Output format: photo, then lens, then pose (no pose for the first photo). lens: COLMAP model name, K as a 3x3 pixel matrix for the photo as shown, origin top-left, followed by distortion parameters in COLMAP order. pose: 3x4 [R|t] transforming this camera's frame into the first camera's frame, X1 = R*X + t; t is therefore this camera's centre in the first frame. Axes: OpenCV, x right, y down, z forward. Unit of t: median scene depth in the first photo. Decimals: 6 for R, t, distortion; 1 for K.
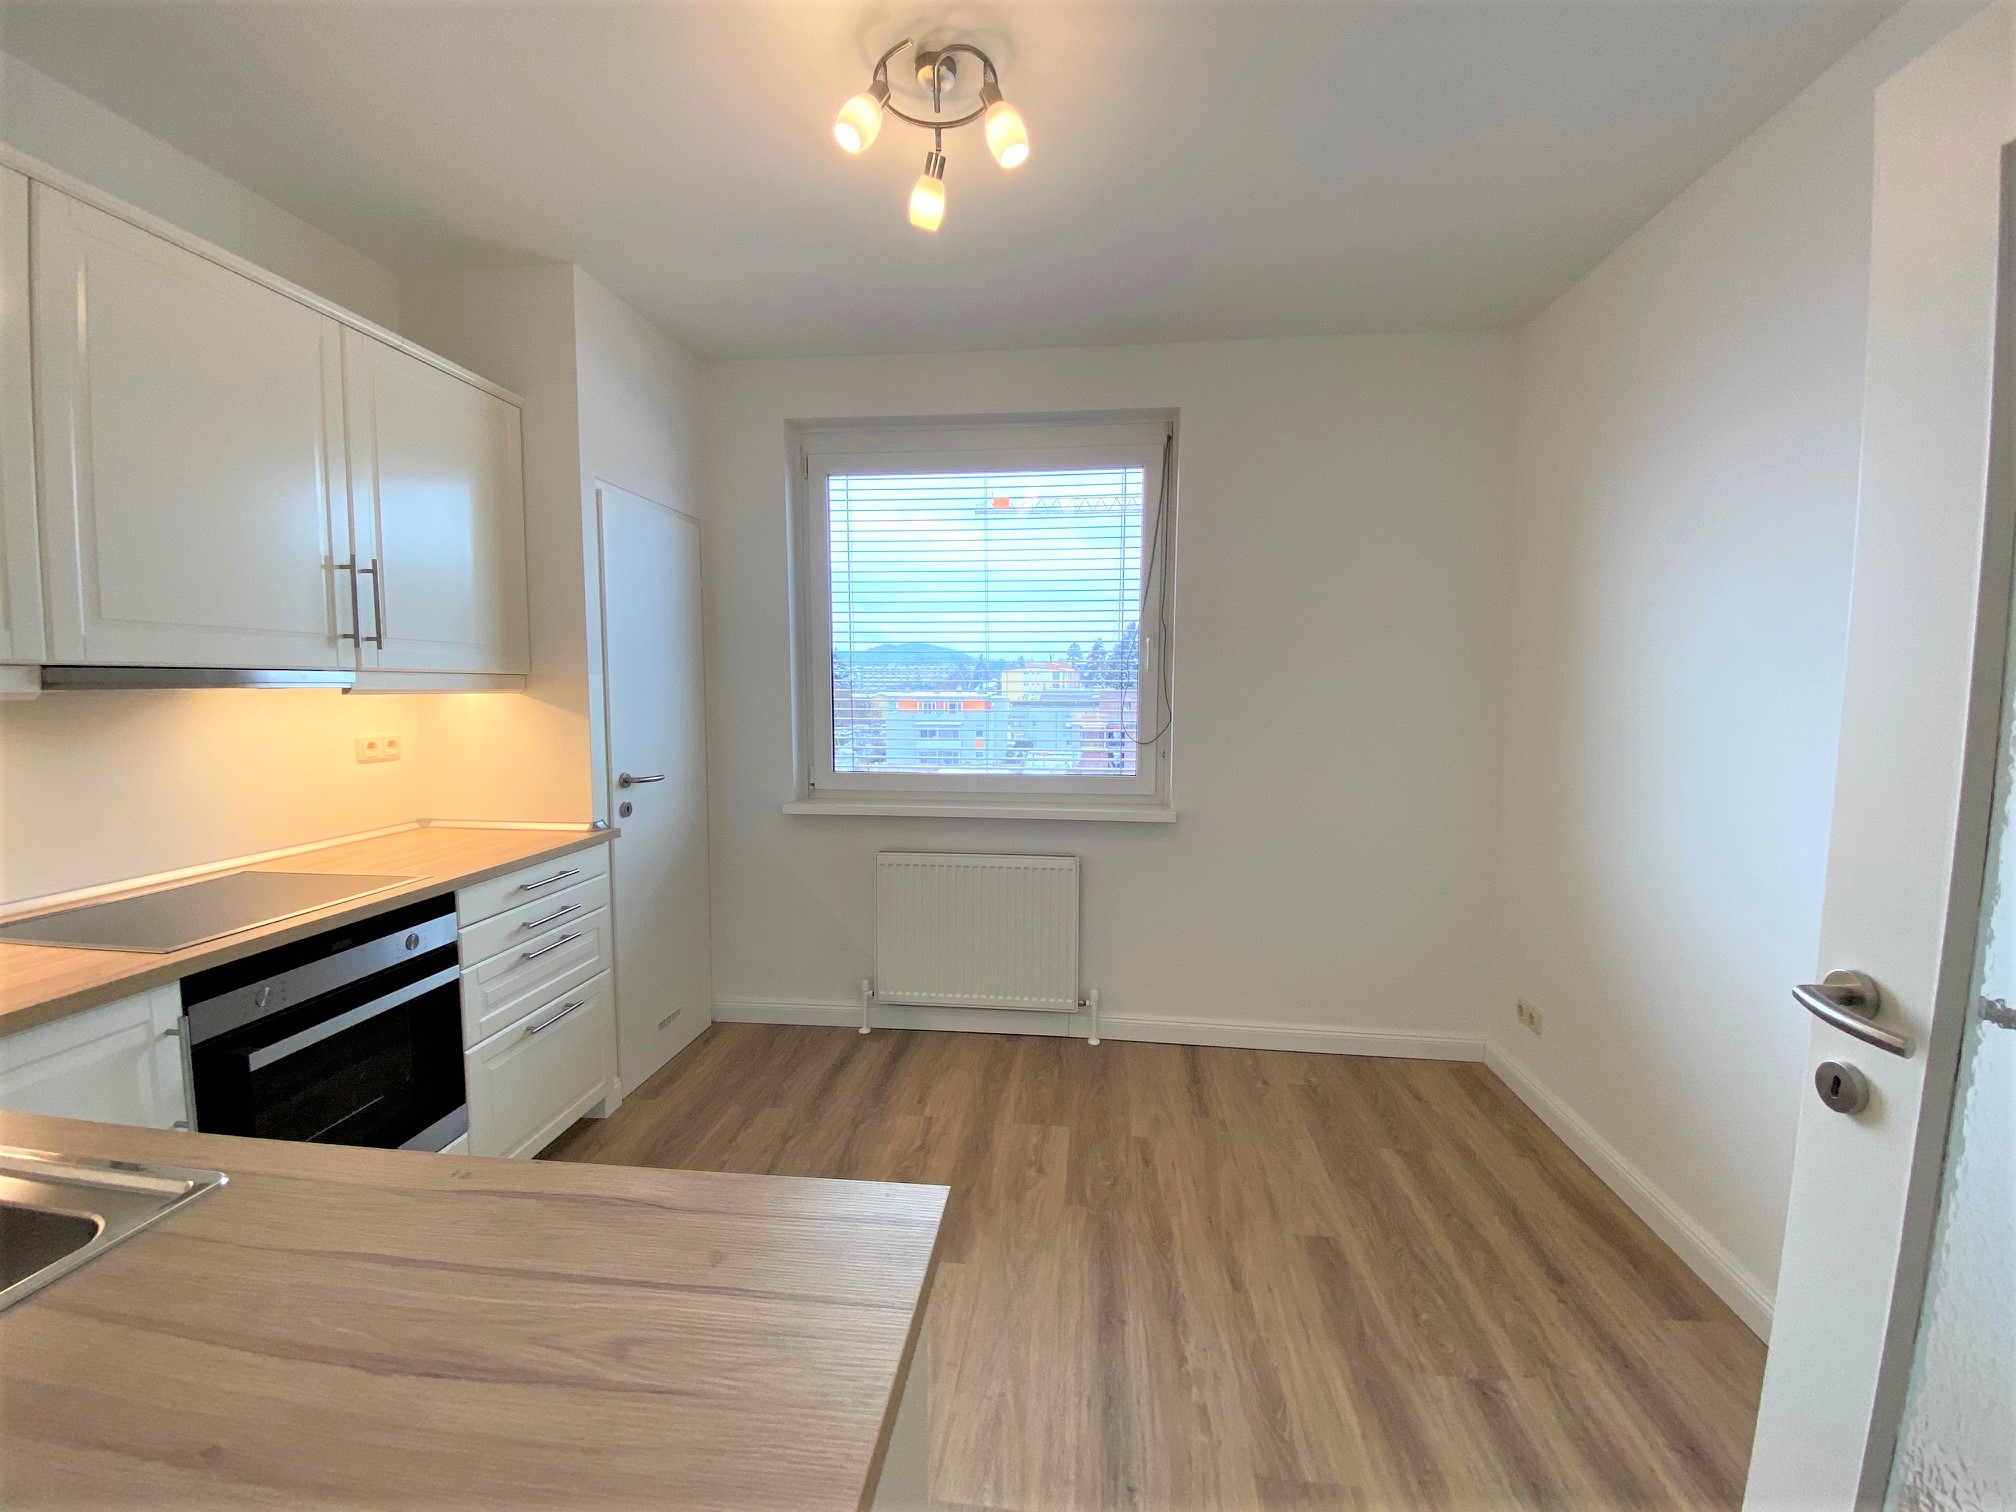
lens RADIAL K [[818.5, 0, 1010.2], [0, 818.5, 750.2], [0, 0, 1]] dist [-0.000040, -0.006866]
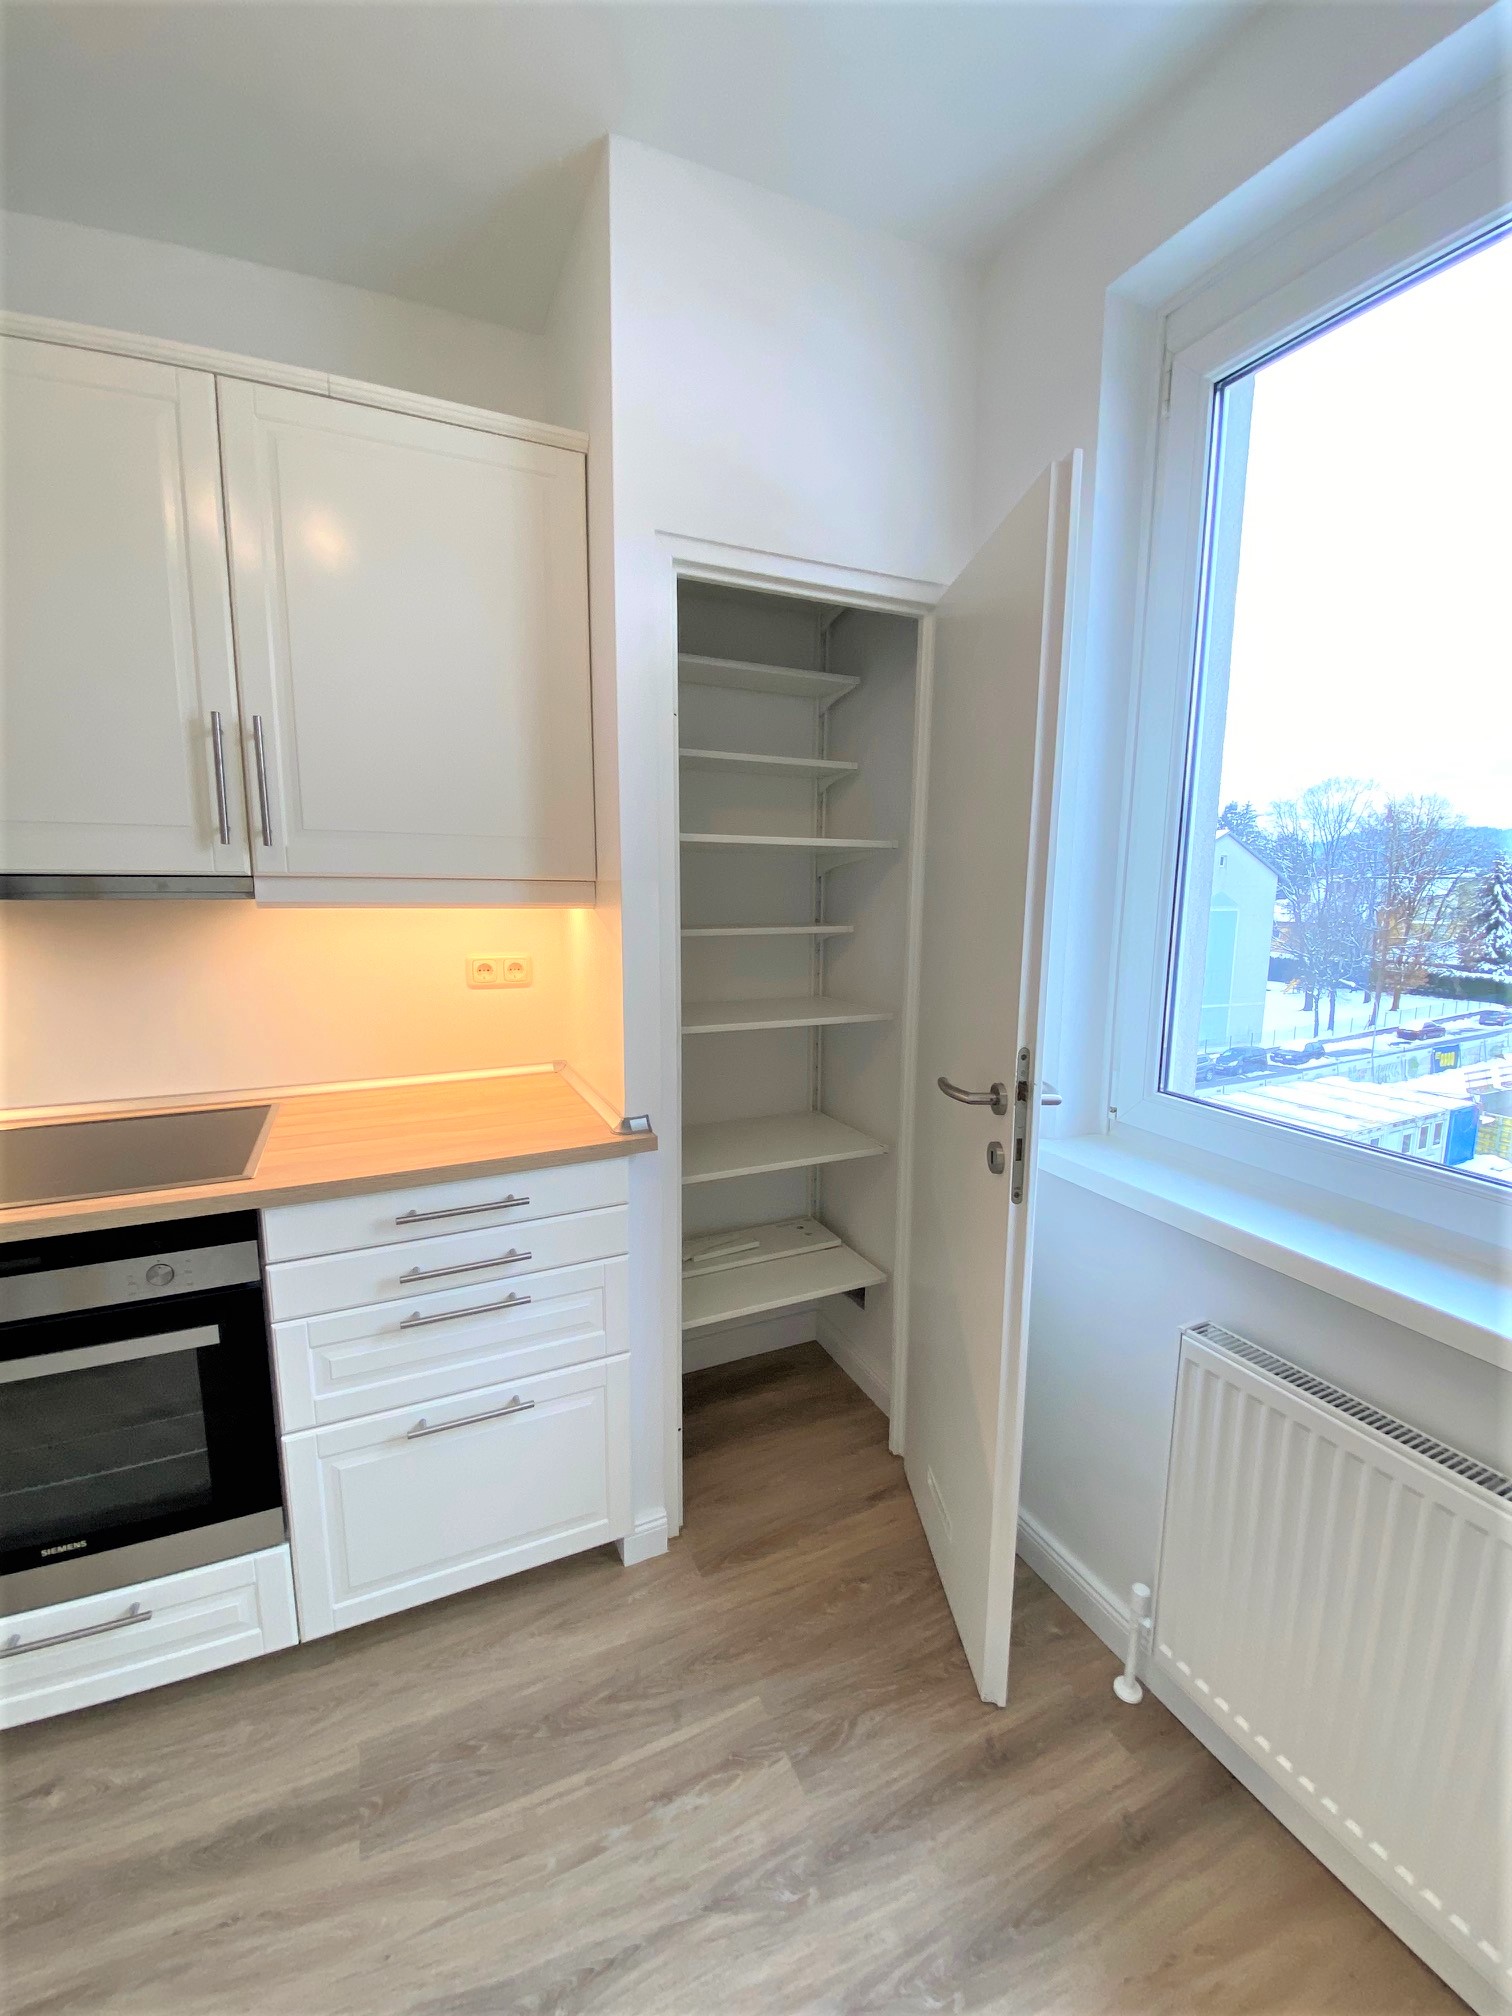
lens RADIAL K [[828.6, 0, 756.0], [0, 828.6, 1008.0], [0, 0, 1]] dist [0.025983, -0.017464]
pose [[0.519728, 0.125583, -0.845051, 0.083218], [-0.068242, 0.992079, 0.105462, -0.086466], [0.851602, 0.002857, 0.524181, 0.943139]]
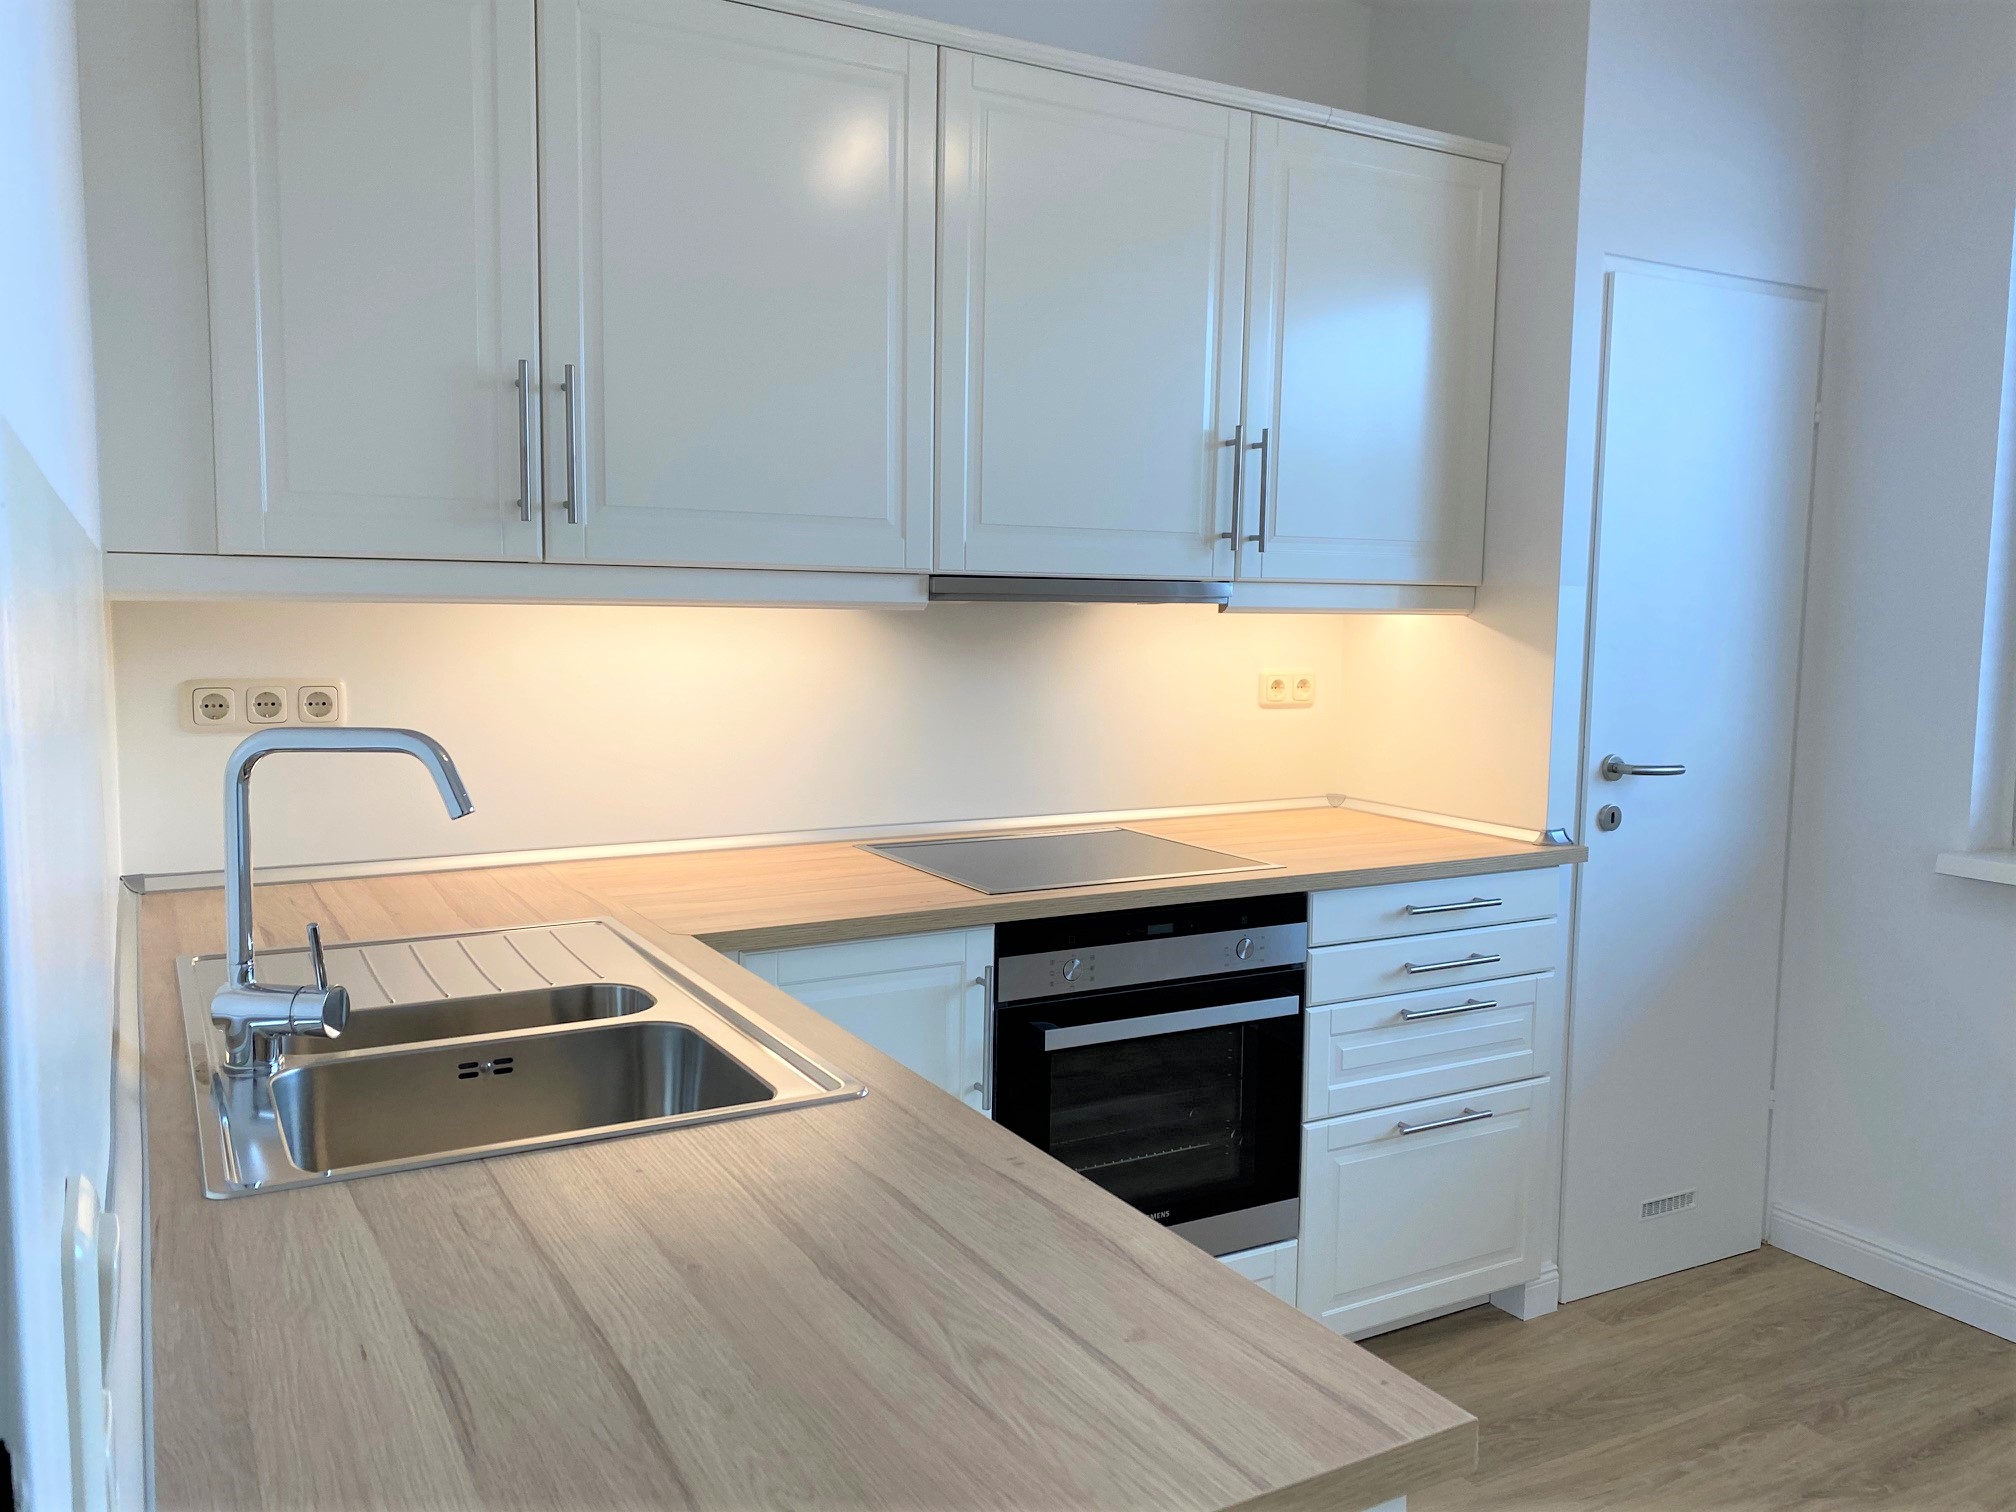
lens RADIAL K [[1520.4, 0, 1012.3], [0, 1520.4, 741.6], [0, 0, 1]] dist [0.044928, -0.039109]
pose [[0.588024, 0.080293, -0.804848, 0.206882], [-0.075697, 0.996156, 0.044073, 0.003156], [0.805293, 0.035009, 0.591842, 0.010778]]
